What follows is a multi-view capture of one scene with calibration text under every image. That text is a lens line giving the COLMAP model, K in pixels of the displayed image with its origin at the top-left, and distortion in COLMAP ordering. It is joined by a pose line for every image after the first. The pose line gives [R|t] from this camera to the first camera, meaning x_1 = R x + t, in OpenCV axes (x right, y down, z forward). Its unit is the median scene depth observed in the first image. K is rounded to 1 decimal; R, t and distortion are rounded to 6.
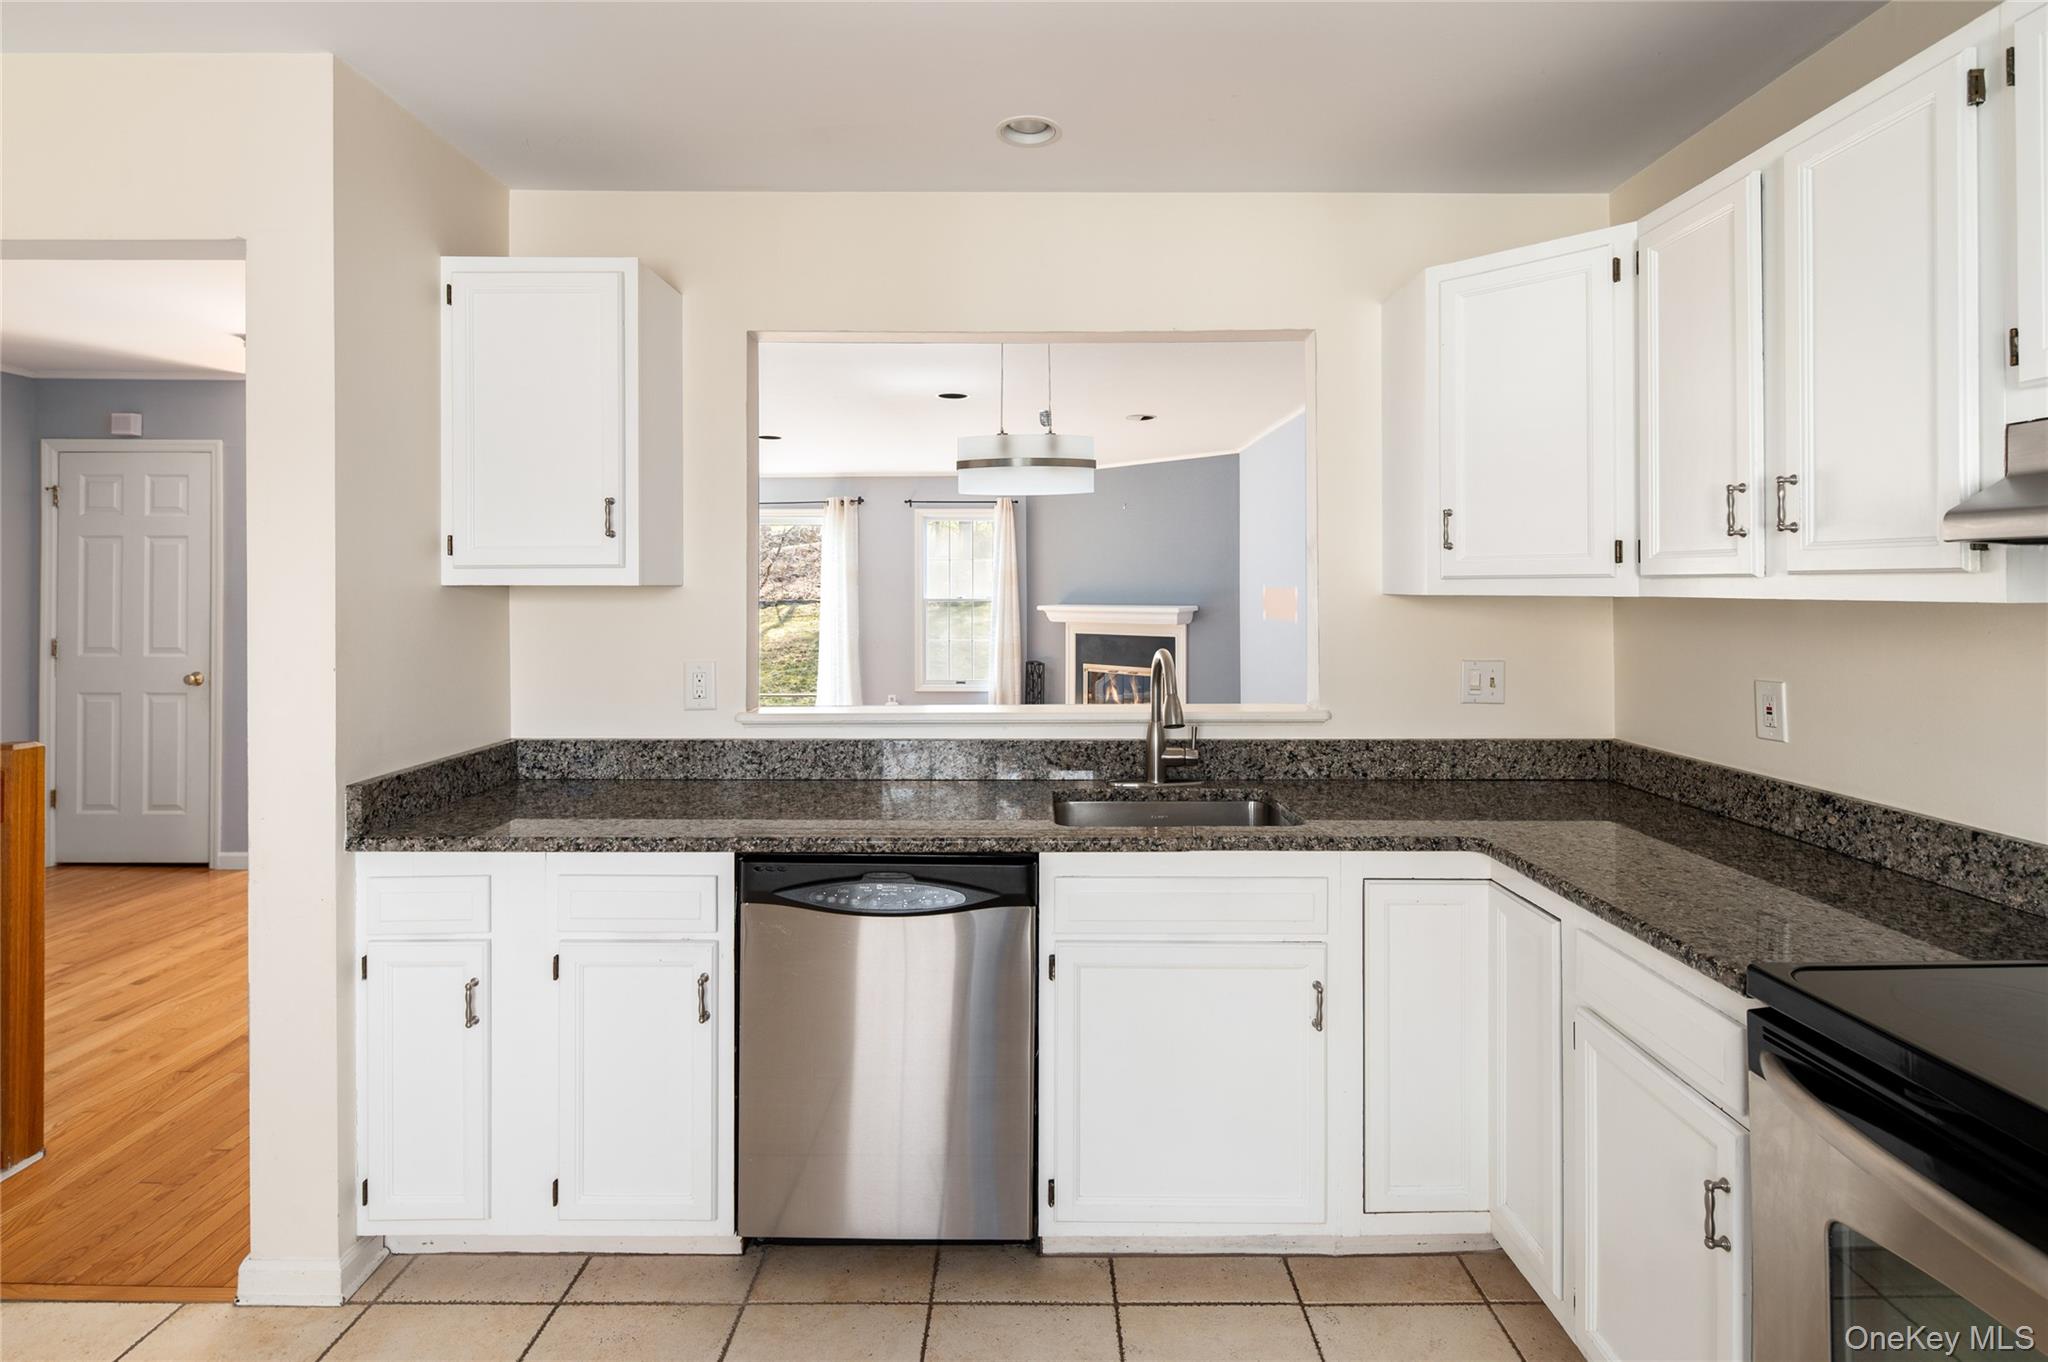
lens RADIAL K [[1006.8, 0, 1029.3], [0, 1006.8, 584.6], [0, 0, 1]] dist [0.007006, -0.005852]
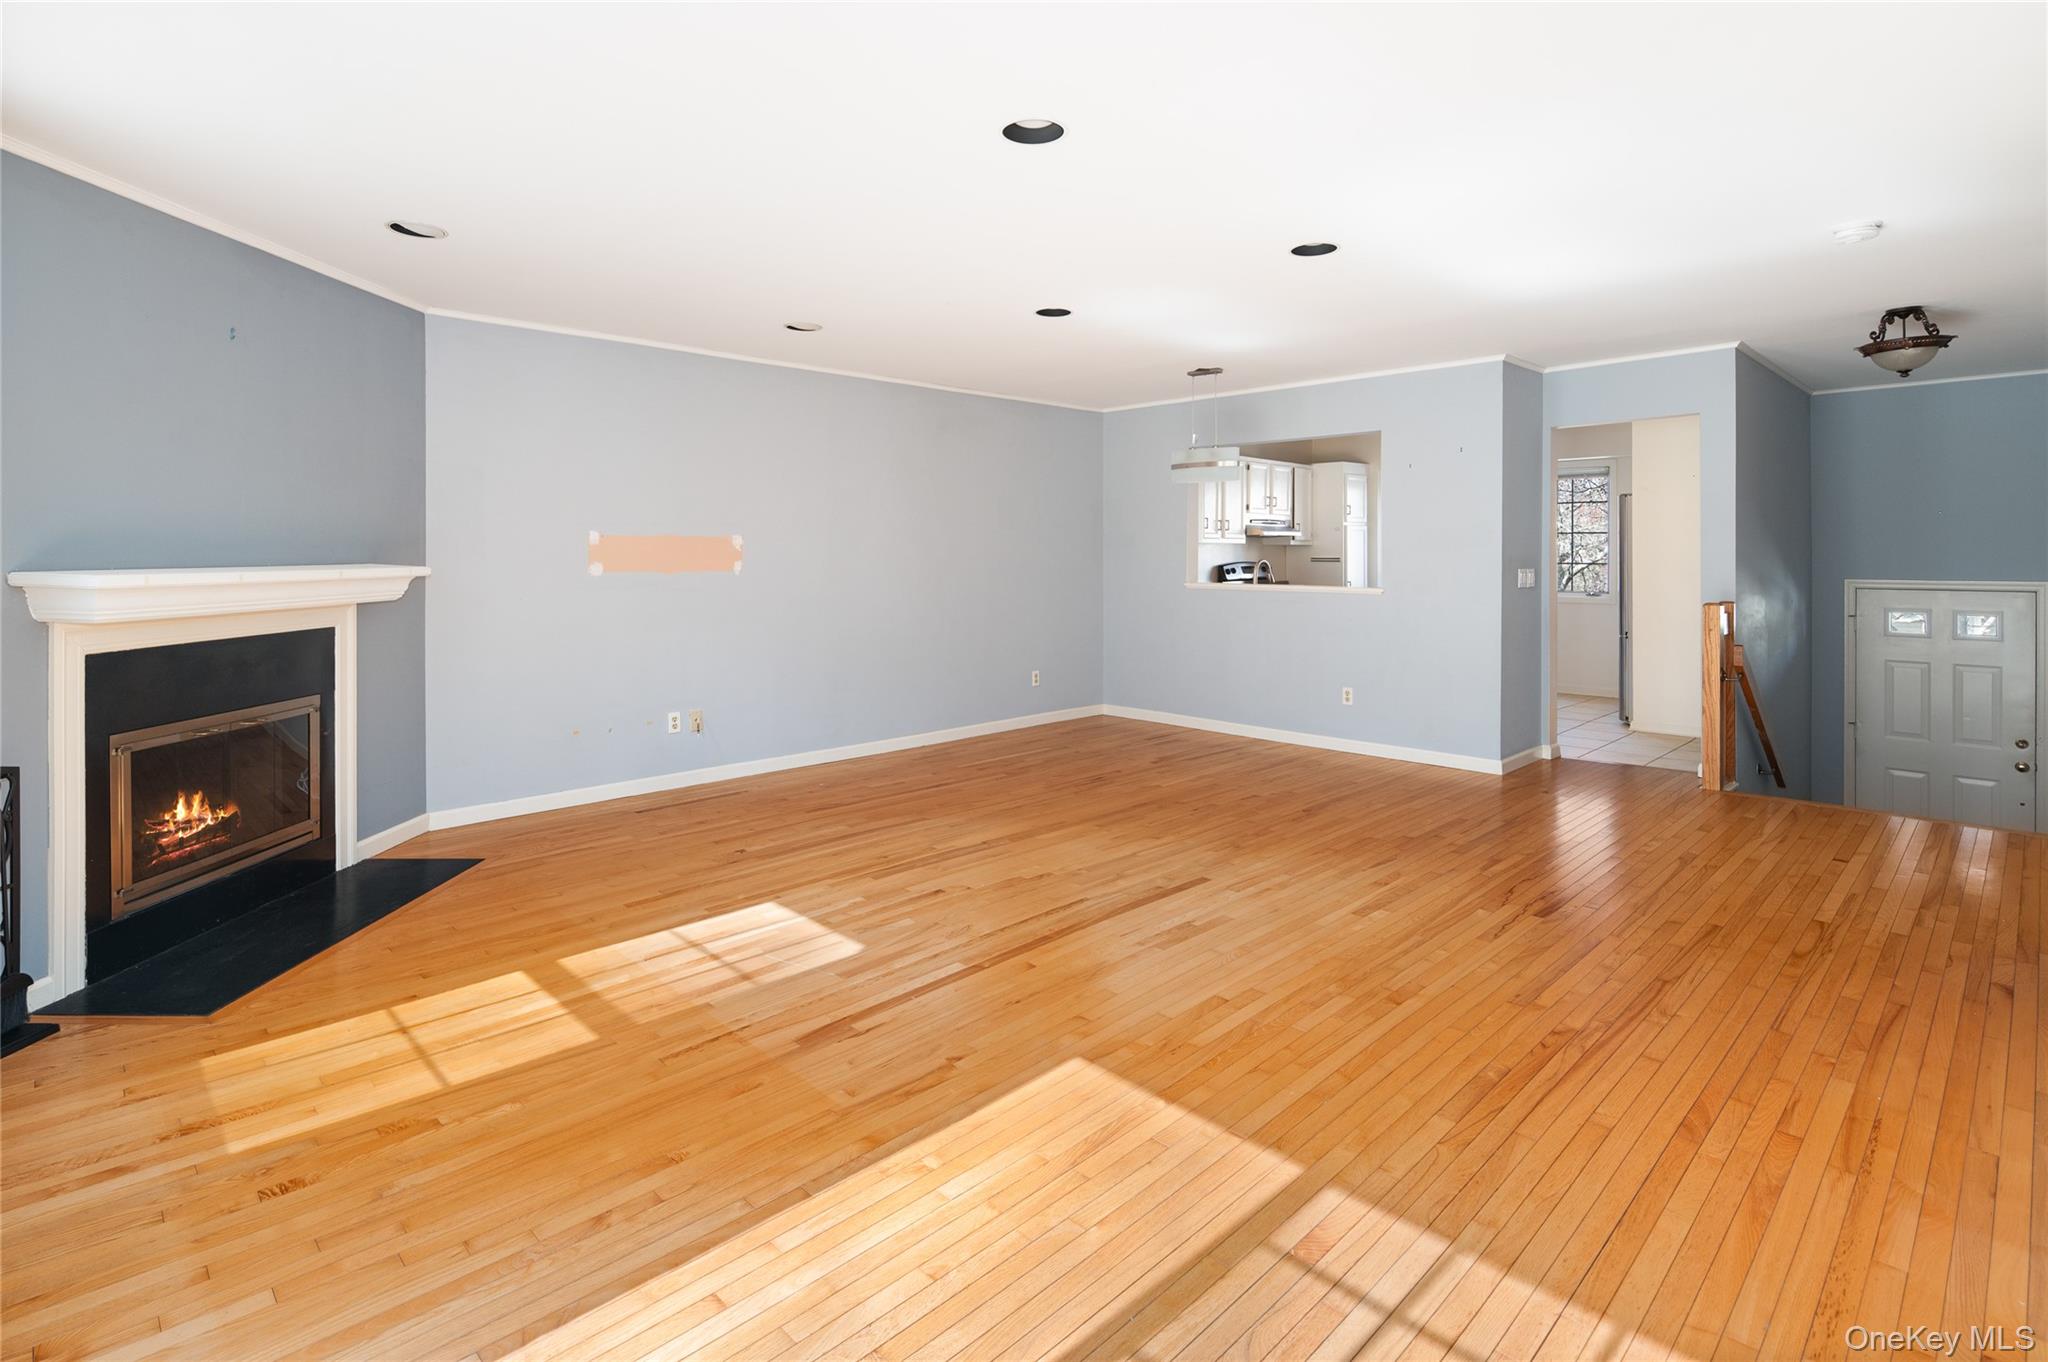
lens RADIAL K [[1005.1, 0, 1030.5], [0, 1005.1, 567.6], [0, 0, 1]] dist [0.003781, -0.000910]
pose [[-0.704995, -0.008618, 0.709160, -1.424598], [0.000189, 0.999924, 0.012339, 0.049137], [-0.709212, 0.008833, -0.704940, 3.408044]]
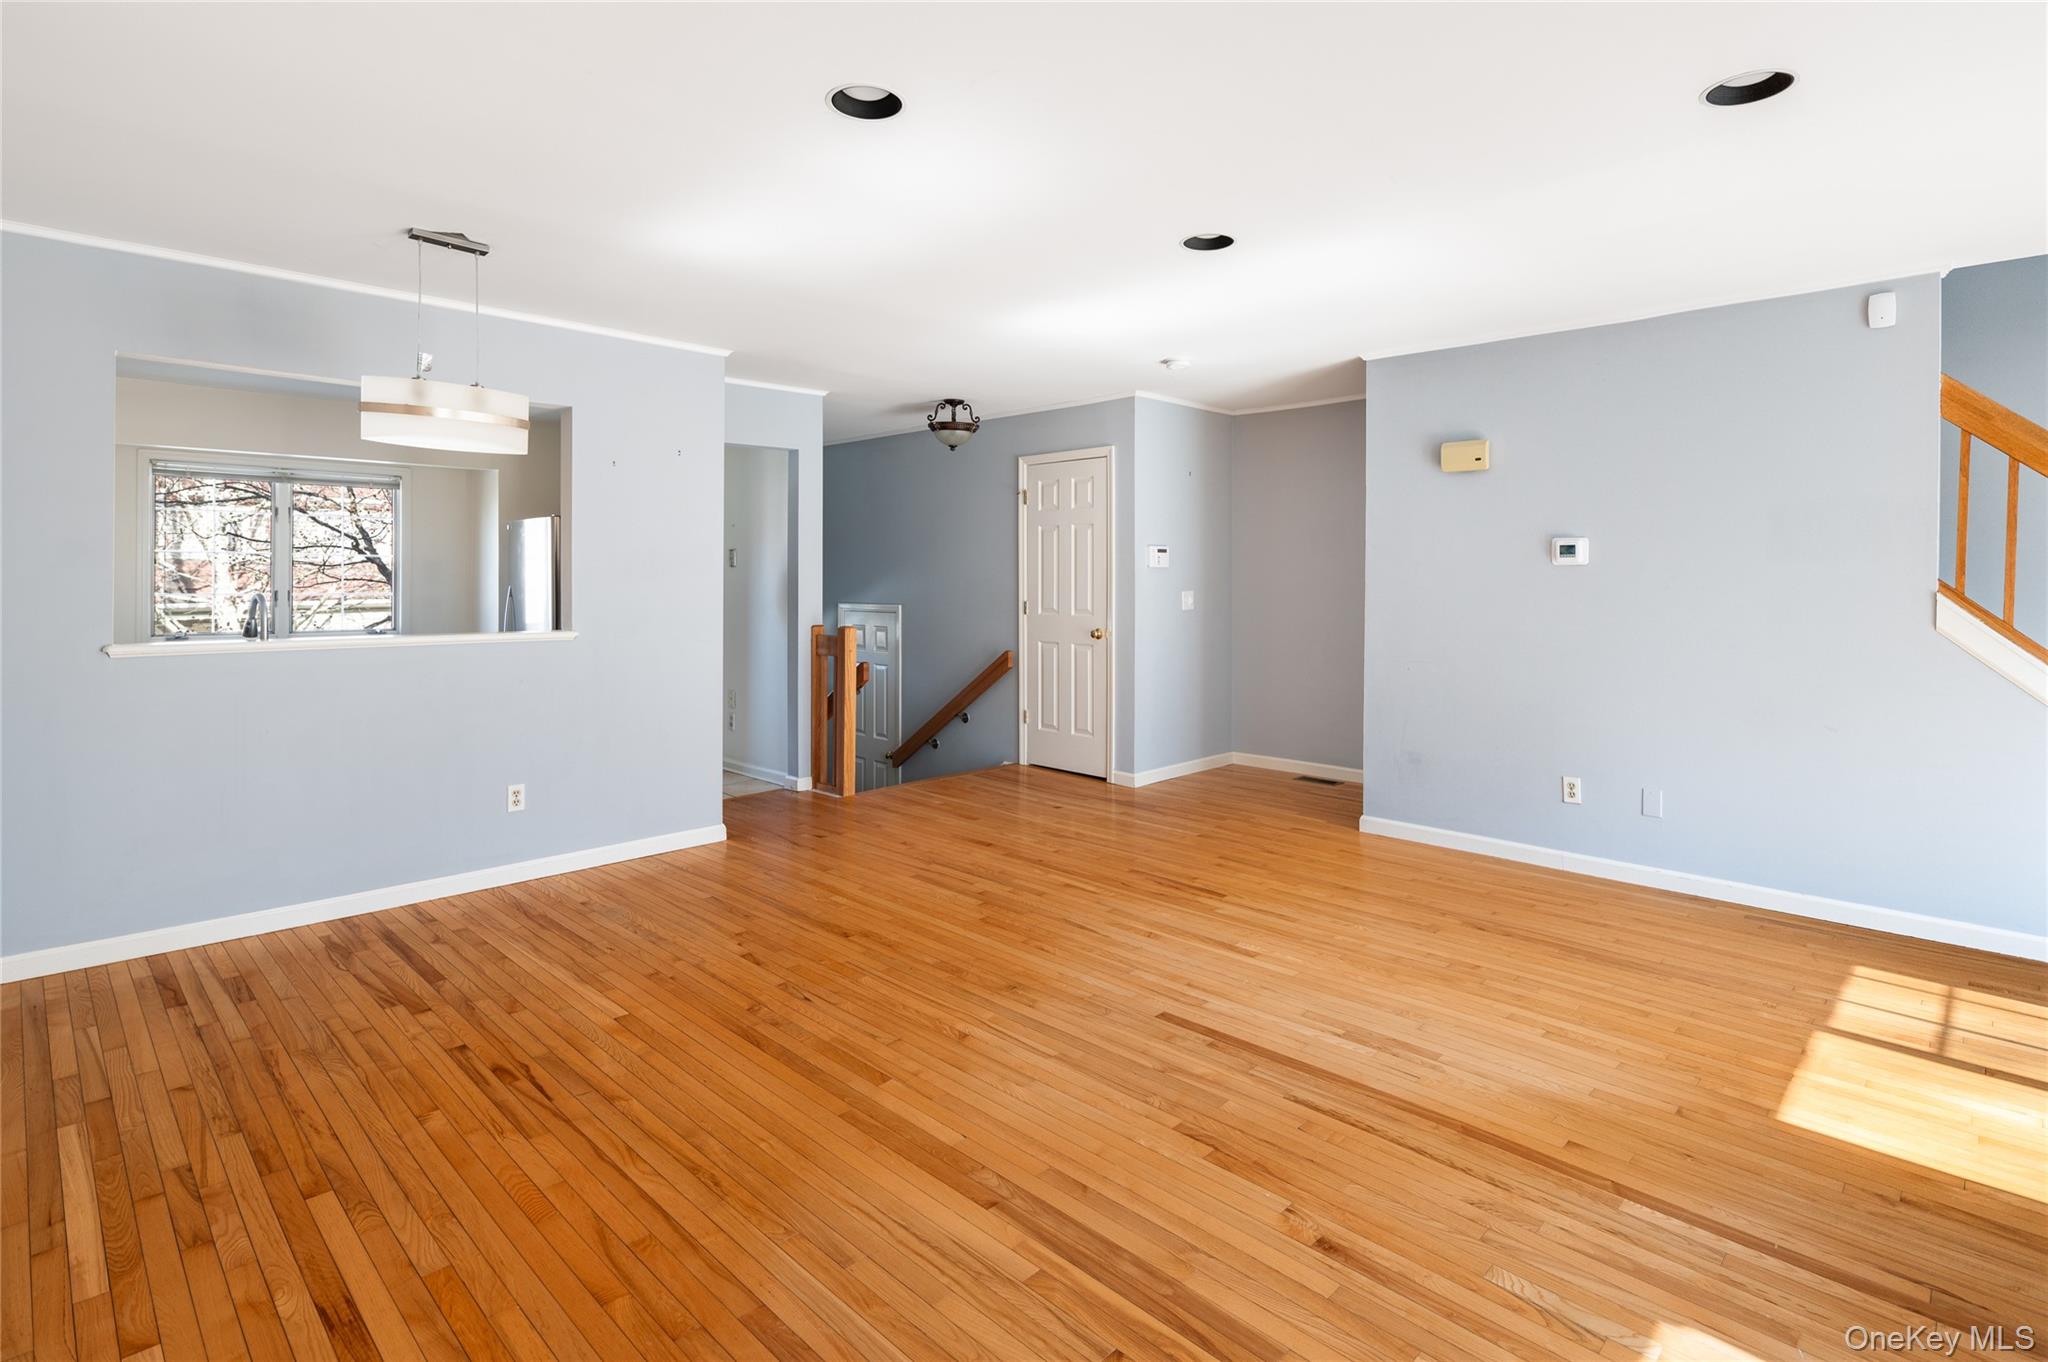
lens RADIAL K [[1005.1, 0, 1030.5], [0, 1005.1, 567.6], [0, 0, 1]] dist [0.003781, -0.000910]
pose [[-0.701680, -0.007711, -0.712450, 0.390979], [0.002361, 0.999911, -0.013147, 0.045991], [0.712488, -0.010907, -0.701600, 2.848945]]
